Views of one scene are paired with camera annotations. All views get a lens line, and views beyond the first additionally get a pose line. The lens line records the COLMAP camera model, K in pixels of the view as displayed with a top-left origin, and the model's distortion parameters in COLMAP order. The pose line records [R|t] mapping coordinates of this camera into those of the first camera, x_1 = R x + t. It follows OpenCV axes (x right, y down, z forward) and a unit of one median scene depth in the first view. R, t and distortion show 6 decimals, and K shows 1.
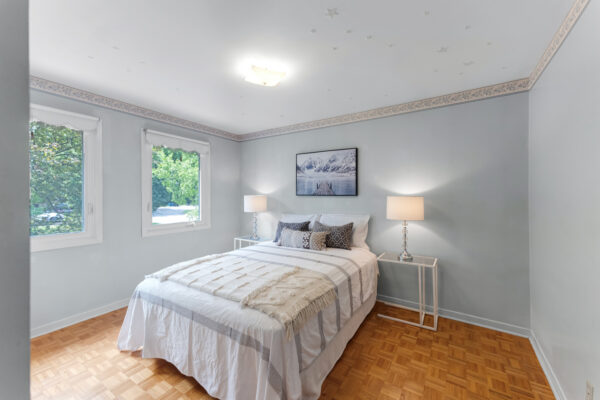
lens RADIAL K [[243.7, 0, 299.9], [0, 243.7, 198.4], [0, 0, 1]] dist [0.019766, 0.000452]
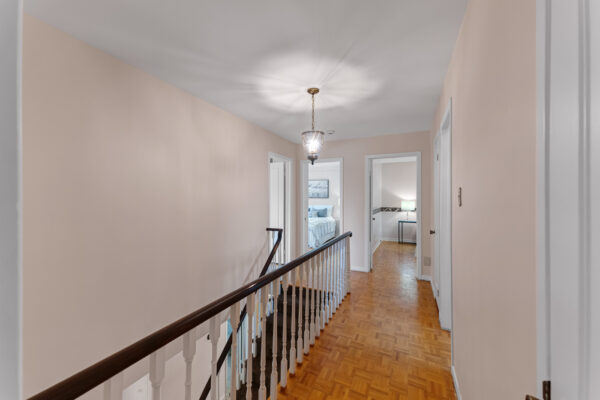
lens RADIAL K [[243.7, 0, 301.9], [0, 243.7, 199.3], [0, 0, 1]] dist [0.019766, 0.000452]
pose [[0.988324, 0.006463, 0.152229, -0.443895], [-0.006060, 0.999977, -0.003111, 0.011375], [-0.152246, 0.002152, 0.988340, -1.543003]]
